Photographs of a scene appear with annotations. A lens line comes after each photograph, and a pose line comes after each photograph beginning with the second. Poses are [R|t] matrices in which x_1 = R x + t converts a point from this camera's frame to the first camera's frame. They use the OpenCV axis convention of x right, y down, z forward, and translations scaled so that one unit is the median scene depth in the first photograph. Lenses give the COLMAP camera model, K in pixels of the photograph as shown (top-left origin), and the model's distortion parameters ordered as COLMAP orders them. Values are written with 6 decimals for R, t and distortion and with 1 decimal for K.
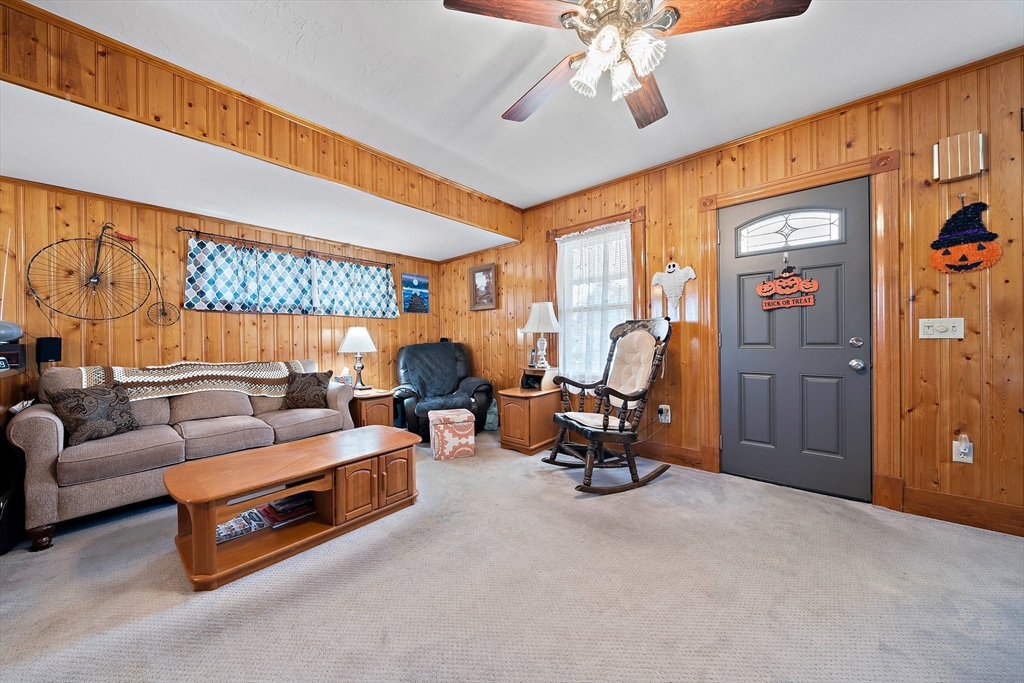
lens RADIAL K [[350.5, 0, 506.1], [0, 350.5, 340.0], [0, 0, 1]] dist [-0.010147, 0.000805]
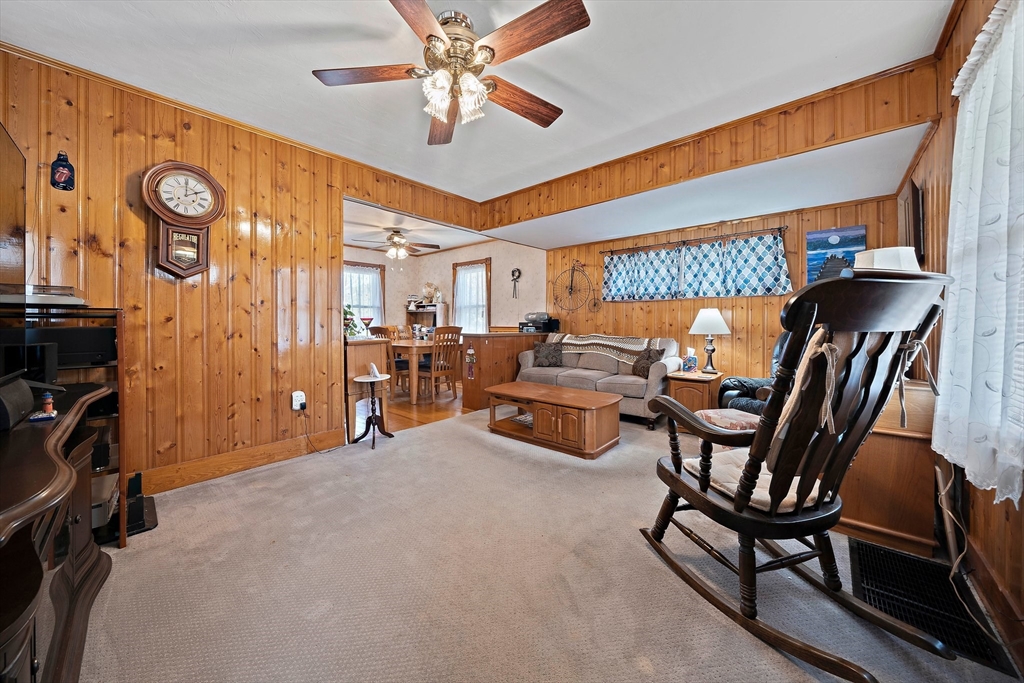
lens RADIAL K [[350.5, 0, 506.4], [0, 350.5, 329.8], [0, 0, 1]] dist [-0.010147, 0.000805]
pose [[-0.006765, 0.032701, -0.999442, 0.581488], [-0.002374, 0.999462, 0.032717, -0.008401], [0.999974, 0.002594, -0.006683, 0.464894]]
